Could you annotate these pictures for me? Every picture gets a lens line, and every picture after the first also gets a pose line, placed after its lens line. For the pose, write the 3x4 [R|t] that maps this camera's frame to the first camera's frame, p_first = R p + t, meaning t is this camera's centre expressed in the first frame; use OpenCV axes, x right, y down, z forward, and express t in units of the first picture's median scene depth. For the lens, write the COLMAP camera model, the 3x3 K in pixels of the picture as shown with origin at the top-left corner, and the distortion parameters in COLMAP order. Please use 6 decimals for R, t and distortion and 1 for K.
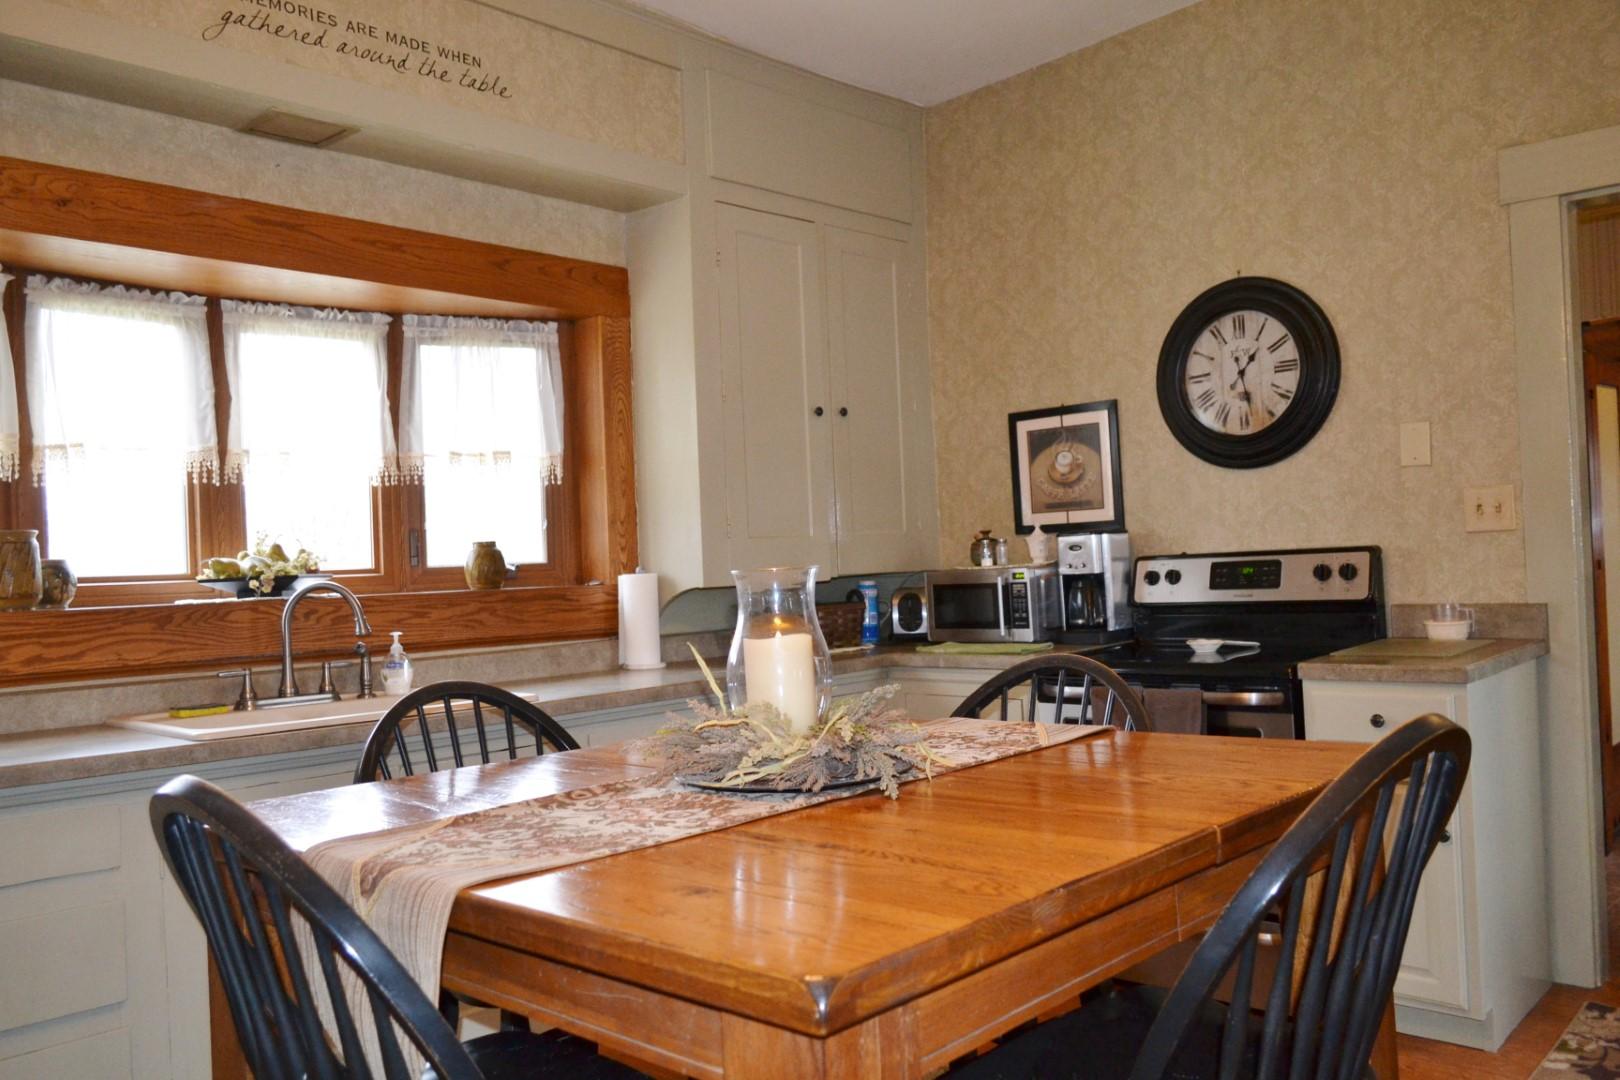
lens RADIAL K [[1285.3, 0, 810.0], [0, 1285.3, 540.0], [0, 0, 1]] dist [-0.007384, 0.007248]
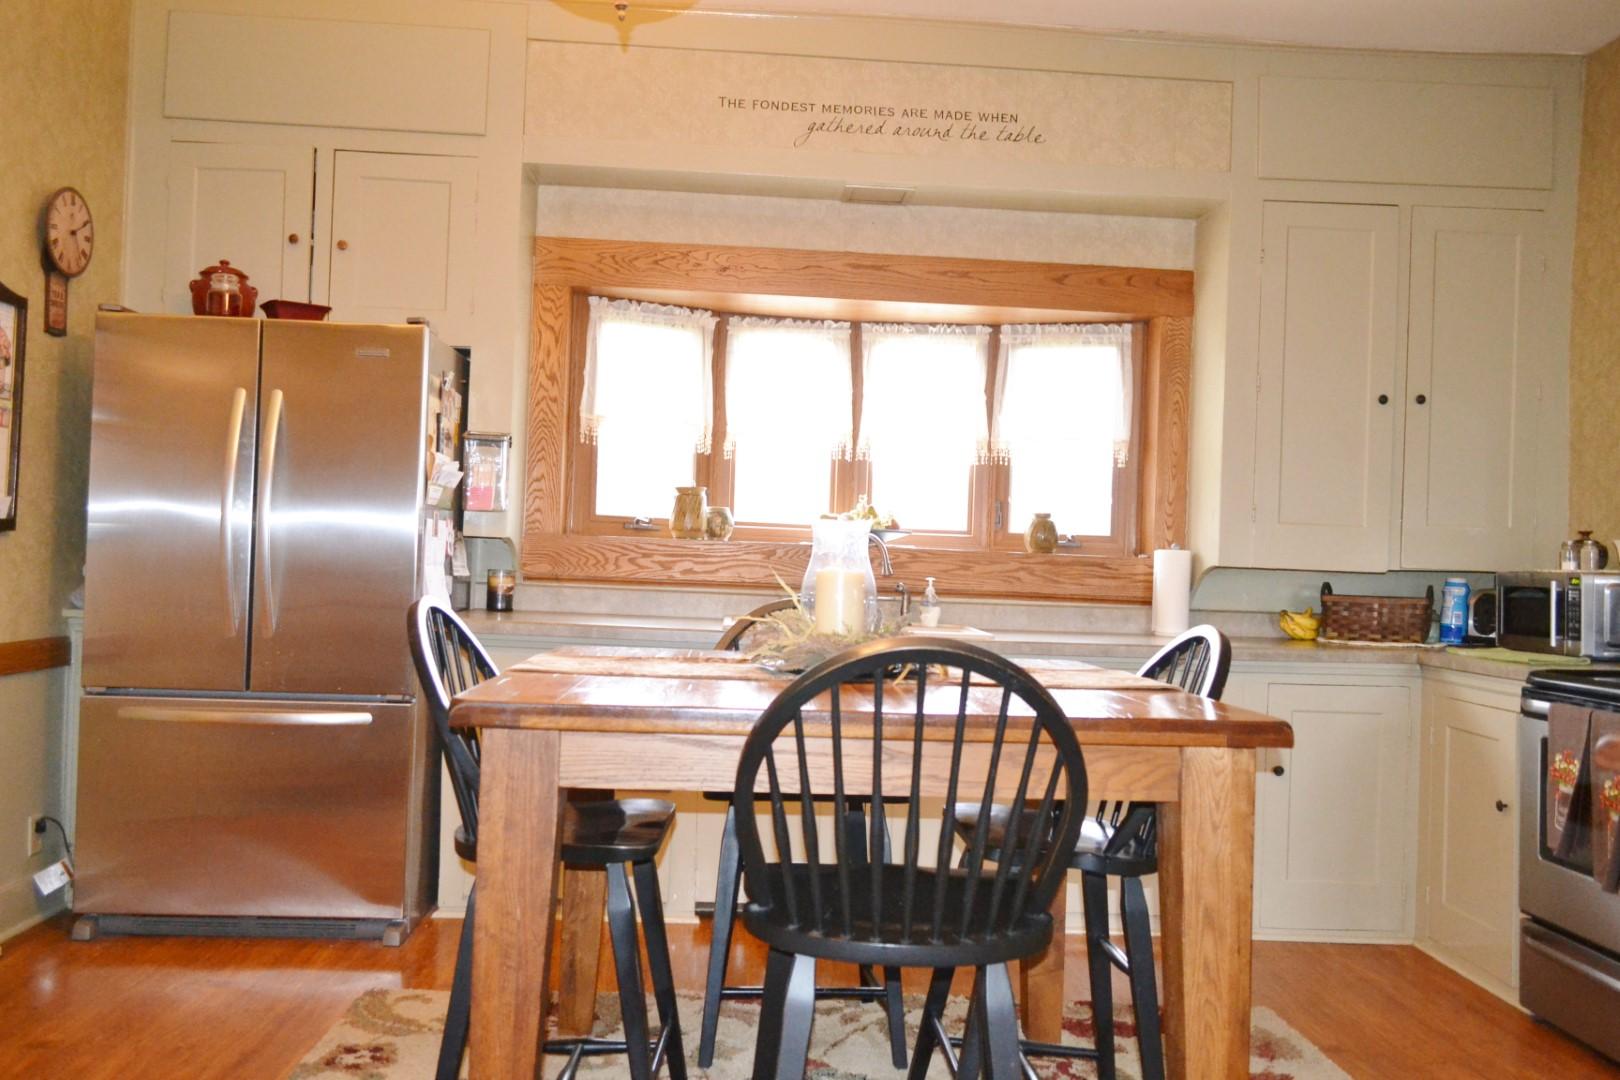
lens RADIAL K [[1292.1, 0, 810.0], [0, 1292.1, 540.0], [0, 0, 1]] dist [0.003134, 0.000213]
pose [[0.725114, 0.062828, -0.685757, 0.419848], [-0.053721, 0.997955, 0.034628, -0.004187], [0.686531, 0.011730, 0.727006, -0.019304]]
